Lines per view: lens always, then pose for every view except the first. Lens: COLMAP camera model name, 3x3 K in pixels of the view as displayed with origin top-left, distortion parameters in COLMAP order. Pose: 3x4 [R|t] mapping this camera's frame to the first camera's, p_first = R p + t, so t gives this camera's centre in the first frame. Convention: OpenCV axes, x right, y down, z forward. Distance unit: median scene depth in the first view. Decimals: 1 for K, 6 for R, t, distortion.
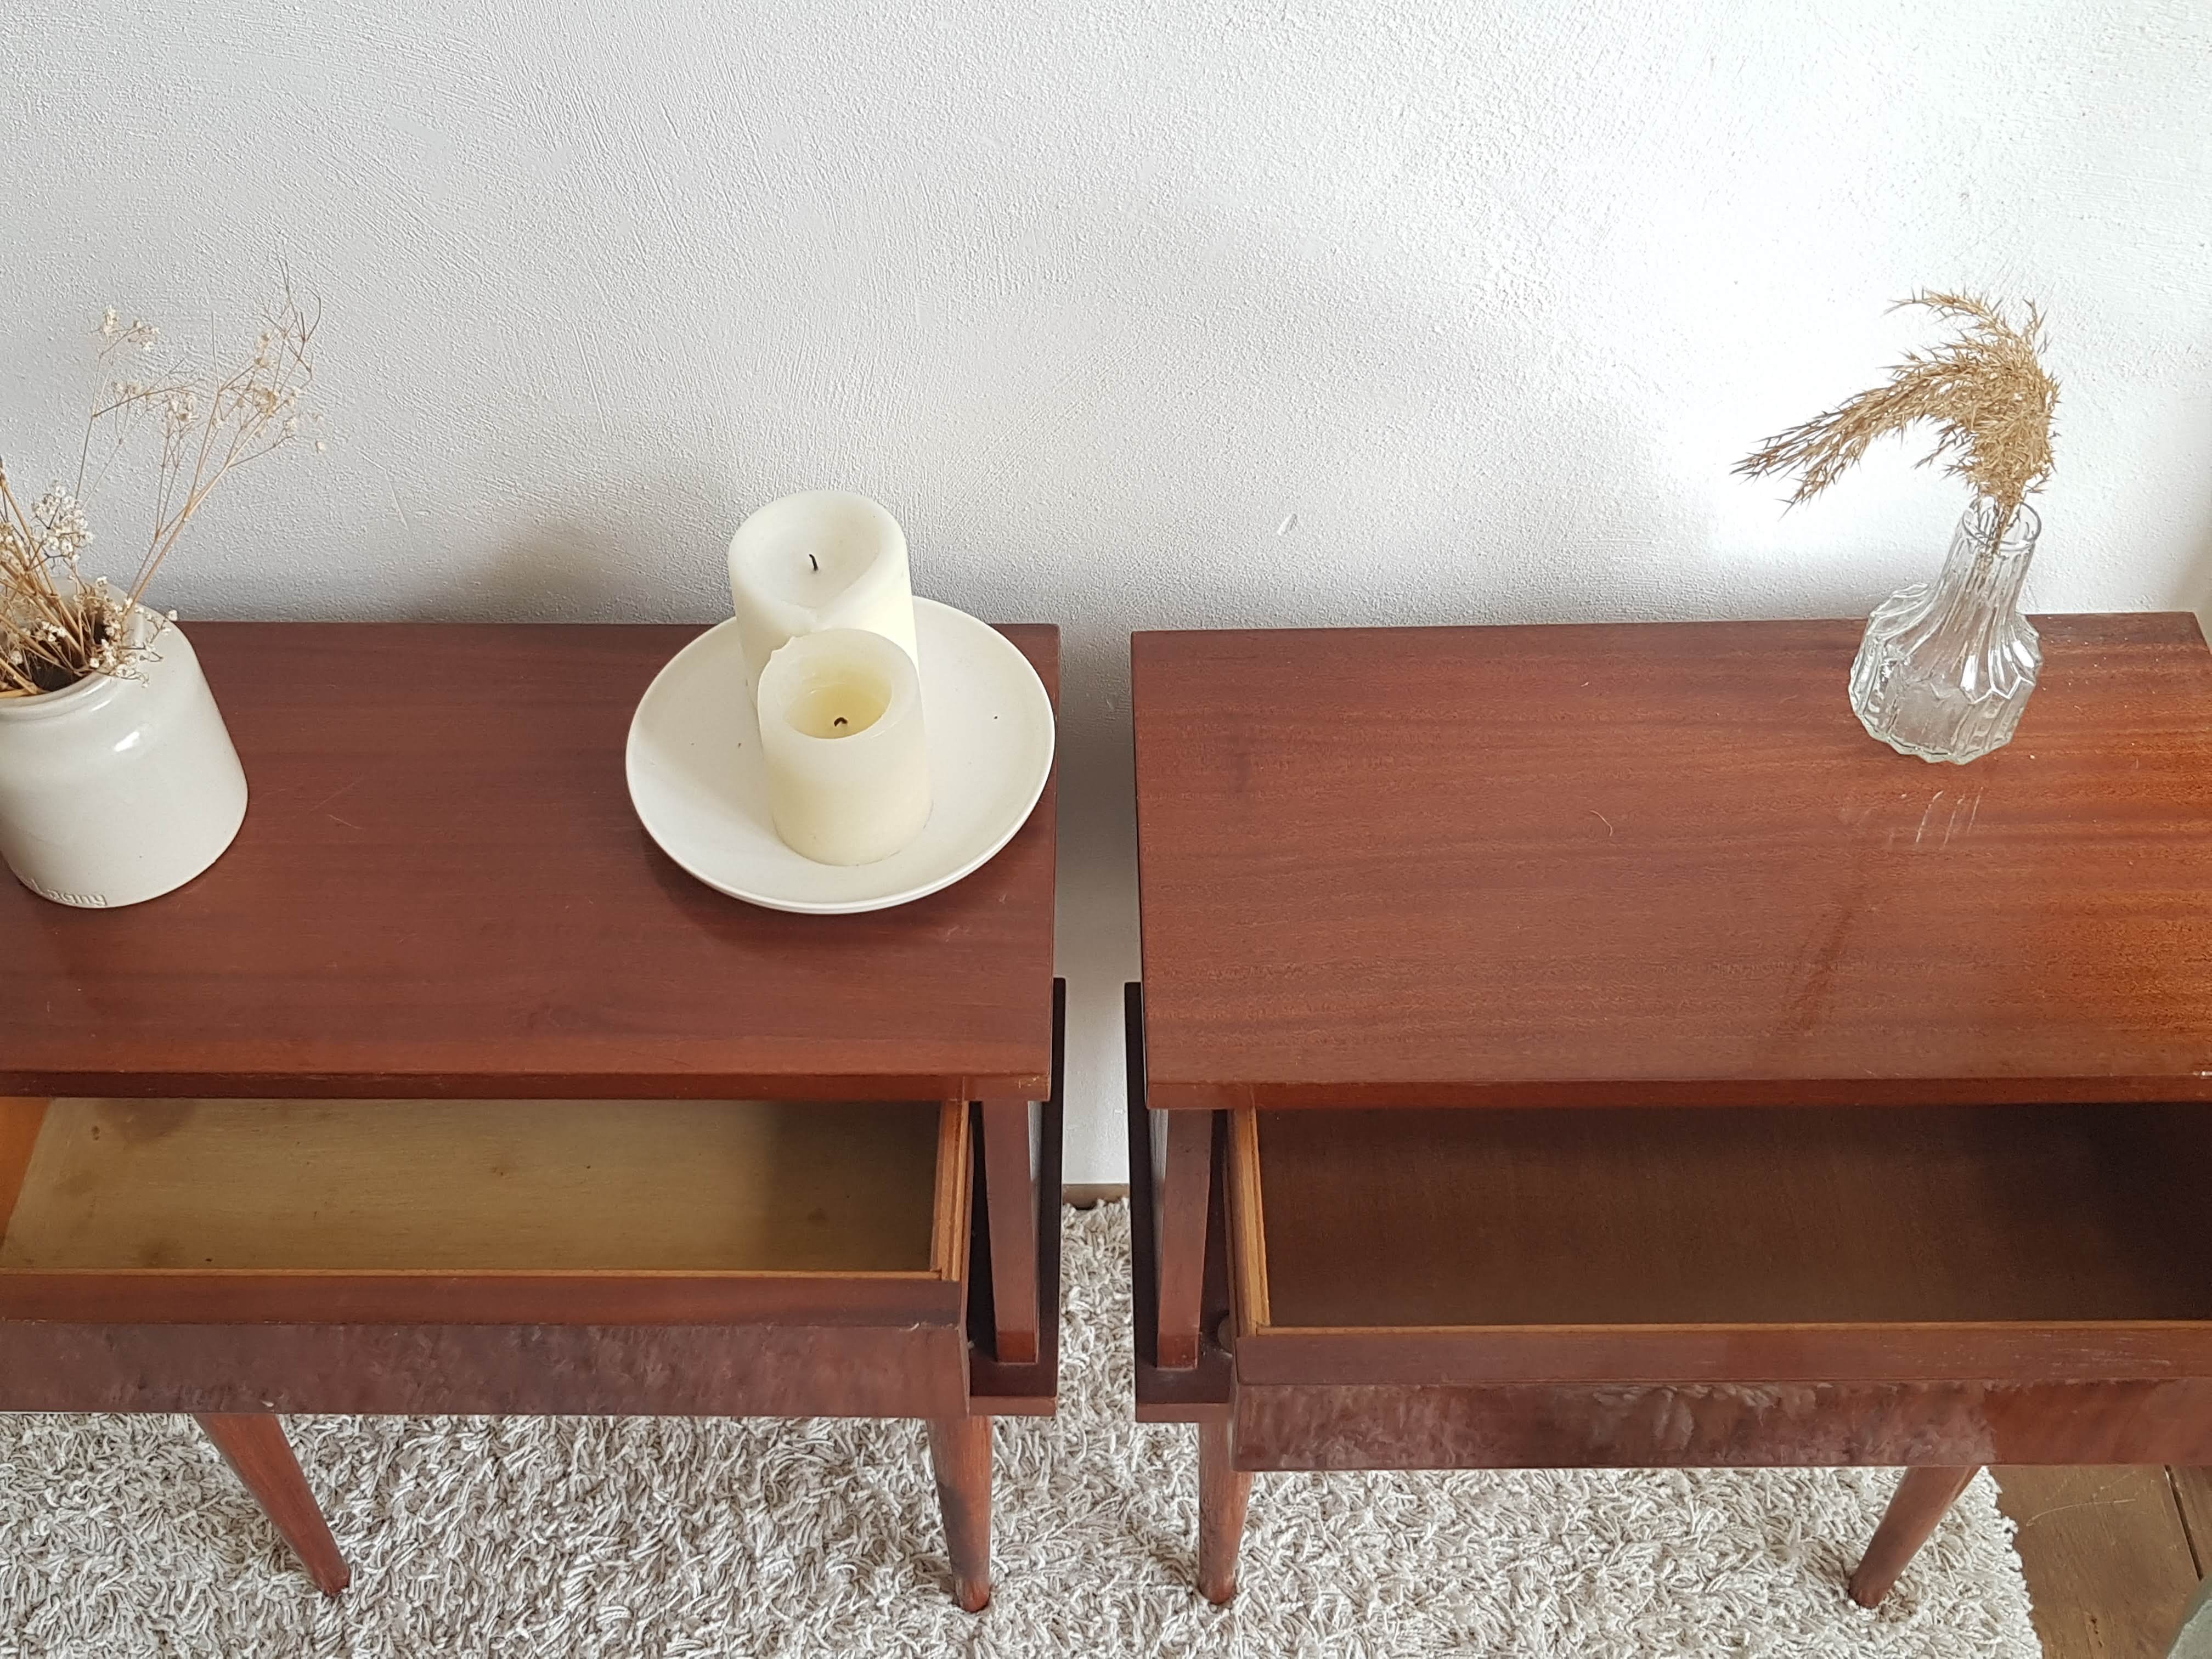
lens RADIAL K [[2462.4, 0, 1041.0], [0, 2462.4, 848.4], [0, 0, 1]] dist [0.041171, 0.000000]
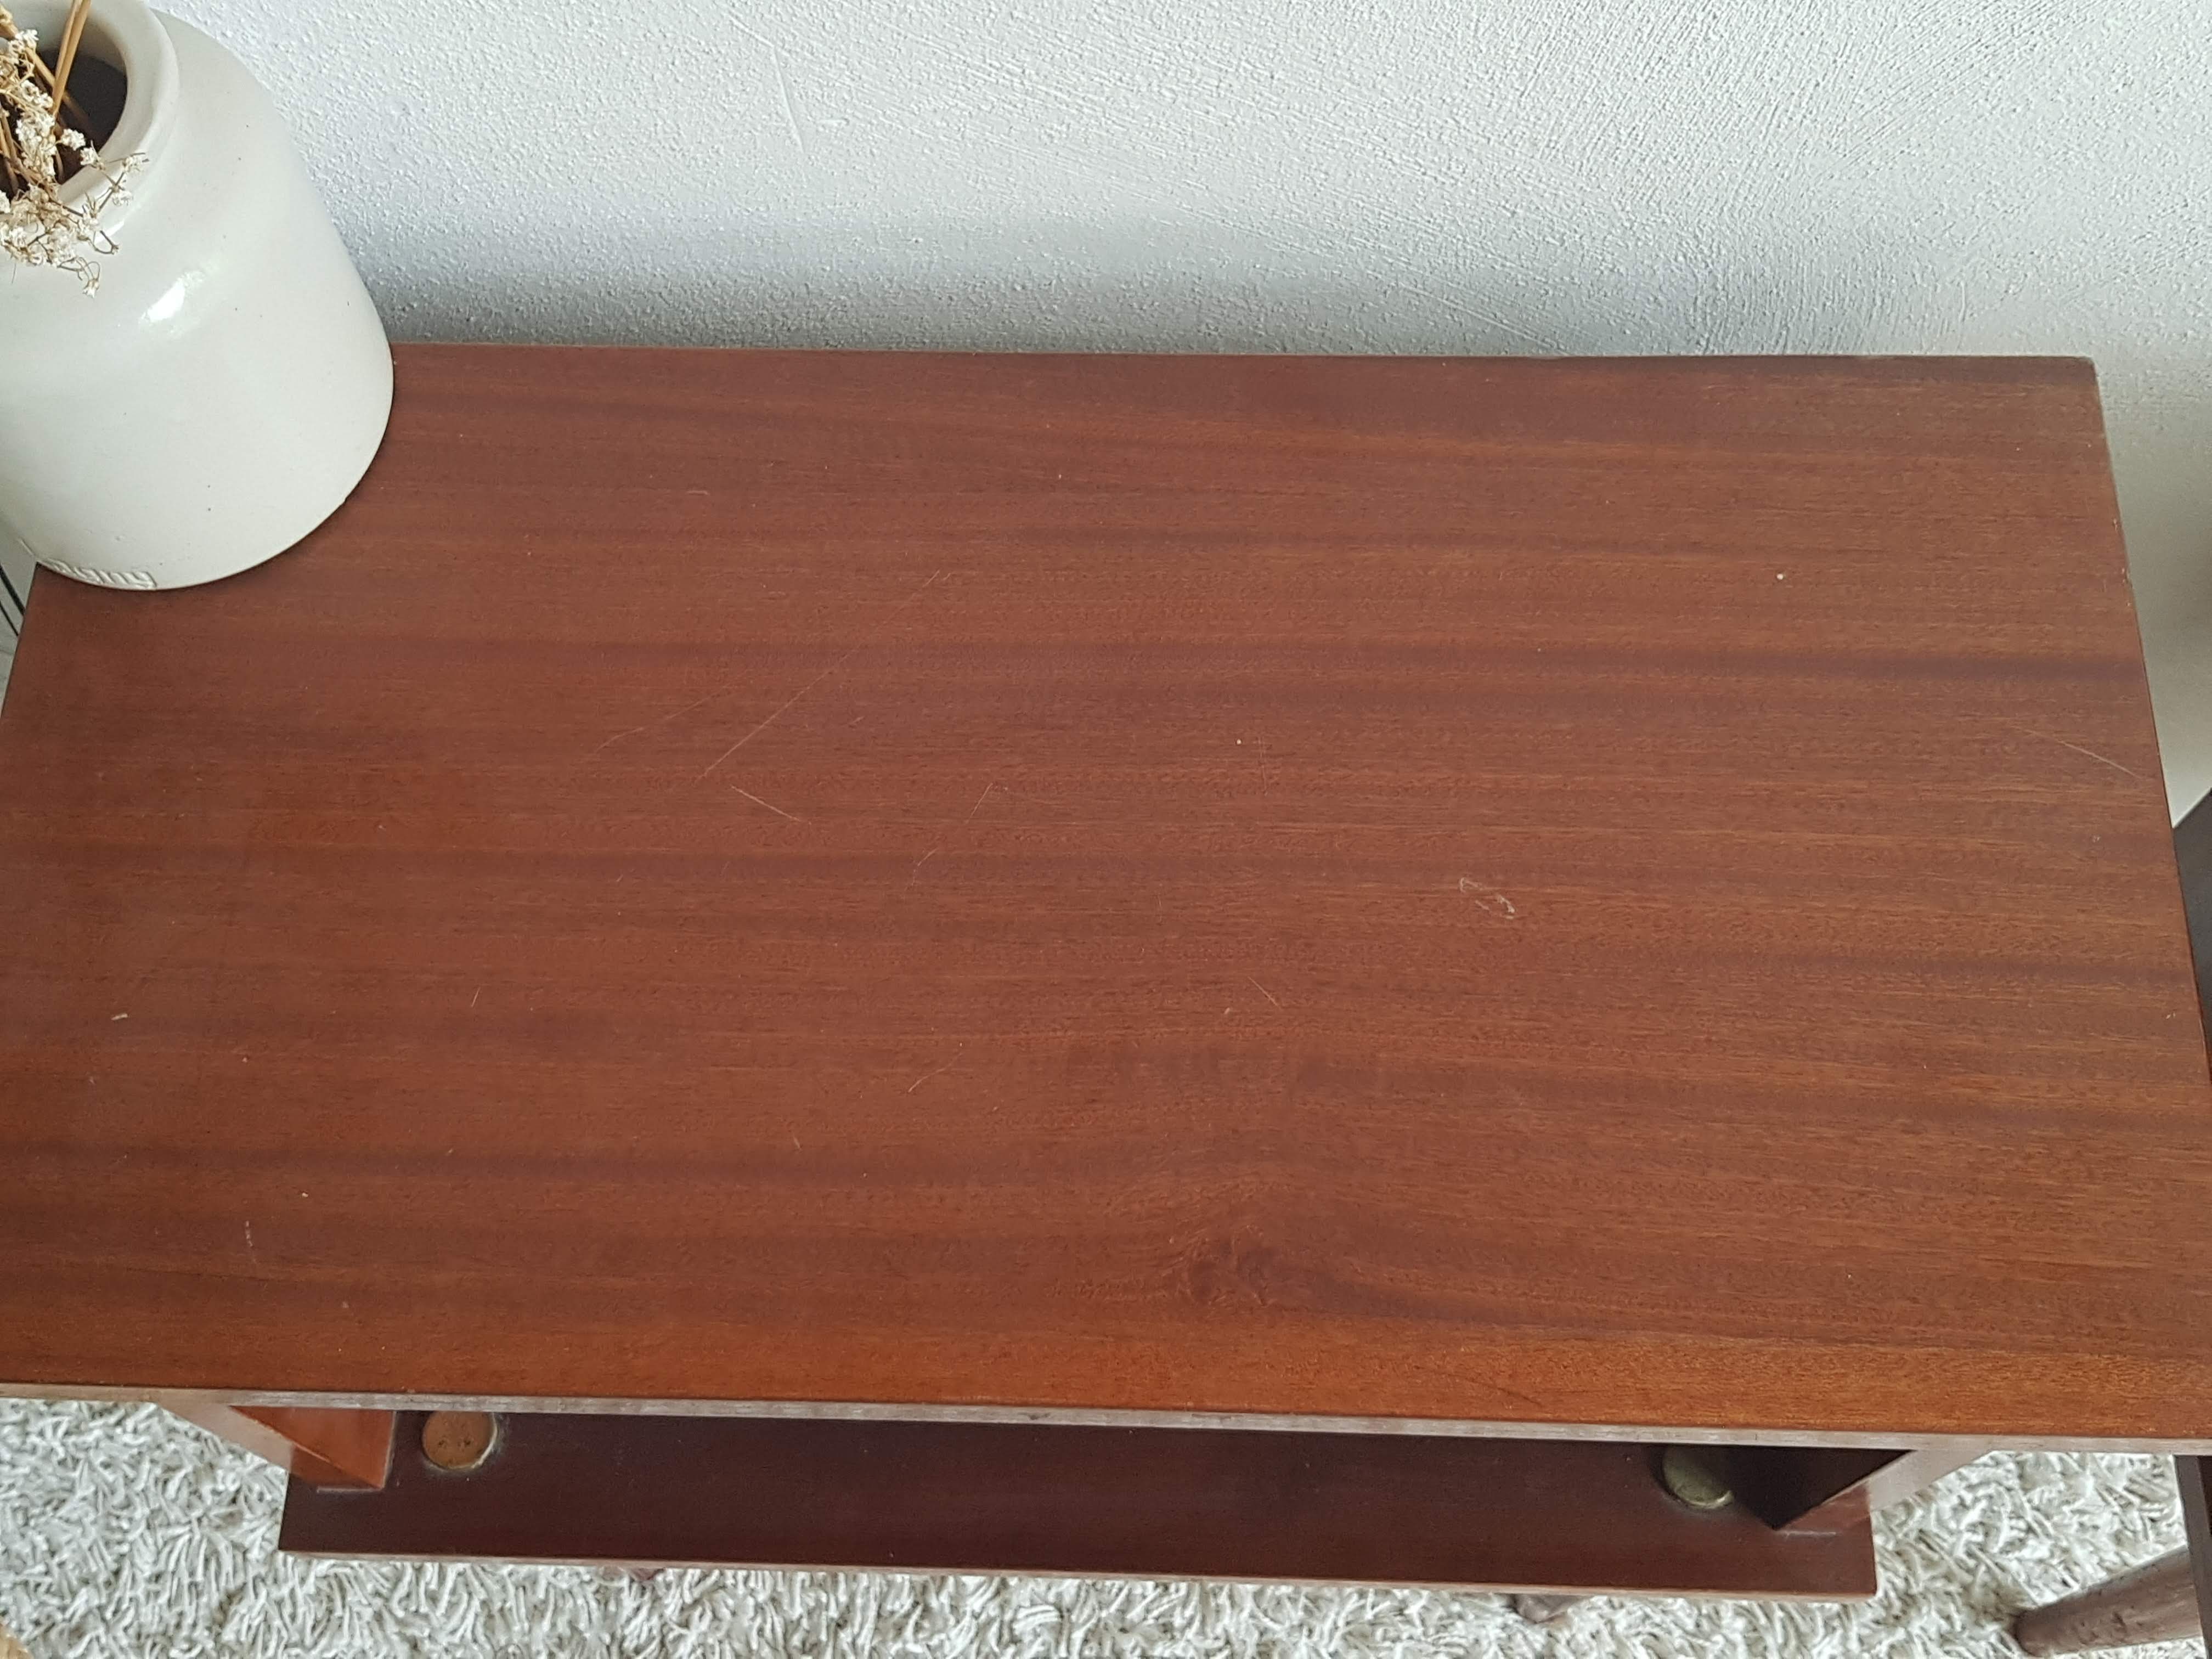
lens RADIAL K [[2462.4, 0, 1092.2], [0, 2462.4, 819.4], [0, 0, 1]] dist [0.041171, 0.000000]
pose [[0.999992, 0.002645, 0.002868, -0.160201], [-0.003327, 0.961984, 0.273085, -0.110984], [-0.002037, -0.273092, 0.961986, 0.374012]]
